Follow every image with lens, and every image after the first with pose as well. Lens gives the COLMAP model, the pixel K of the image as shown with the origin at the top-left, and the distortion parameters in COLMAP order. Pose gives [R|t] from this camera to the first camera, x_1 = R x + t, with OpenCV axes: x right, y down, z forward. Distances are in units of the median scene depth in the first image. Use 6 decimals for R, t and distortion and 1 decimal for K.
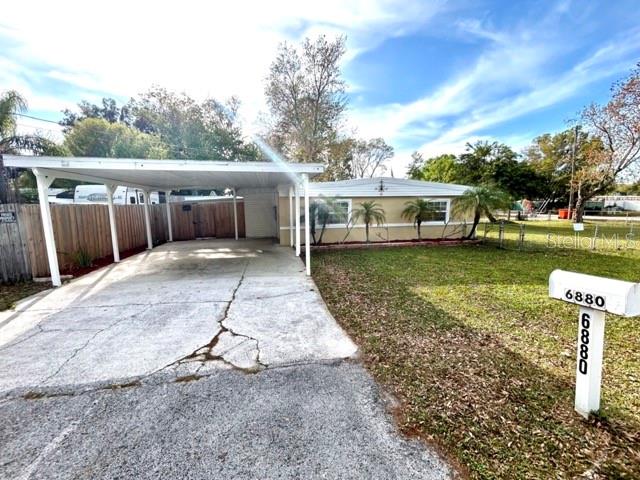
lens RADIAL K [[261.7, 0, 310.8], [0, 261.7, 259.9], [0, 0, 1]] dist [-0.001059, 0.000218]
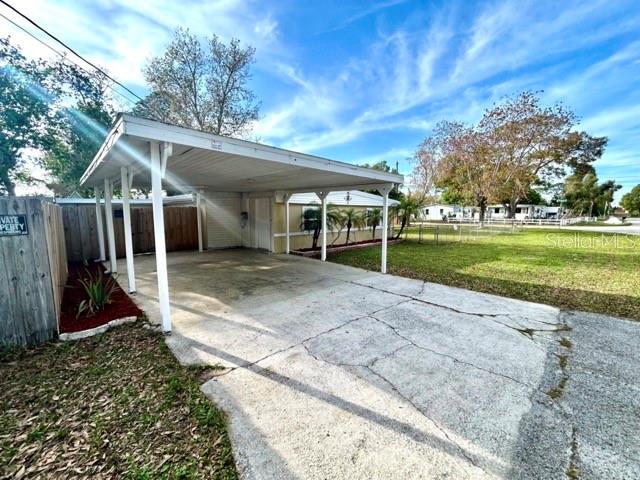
lens RADIAL K [[261.7, 0, 313.8], [0, 261.7, 244.1], [0, 0, 1]] dist [-0.001059, 0.000218]
pose [[0.832495, -0.055870, 0.551208, -0.533438], [0.106027, 0.992580, -0.059526, -0.017716], [-0.543792, 0.107998, 0.832242, 0.139876]]
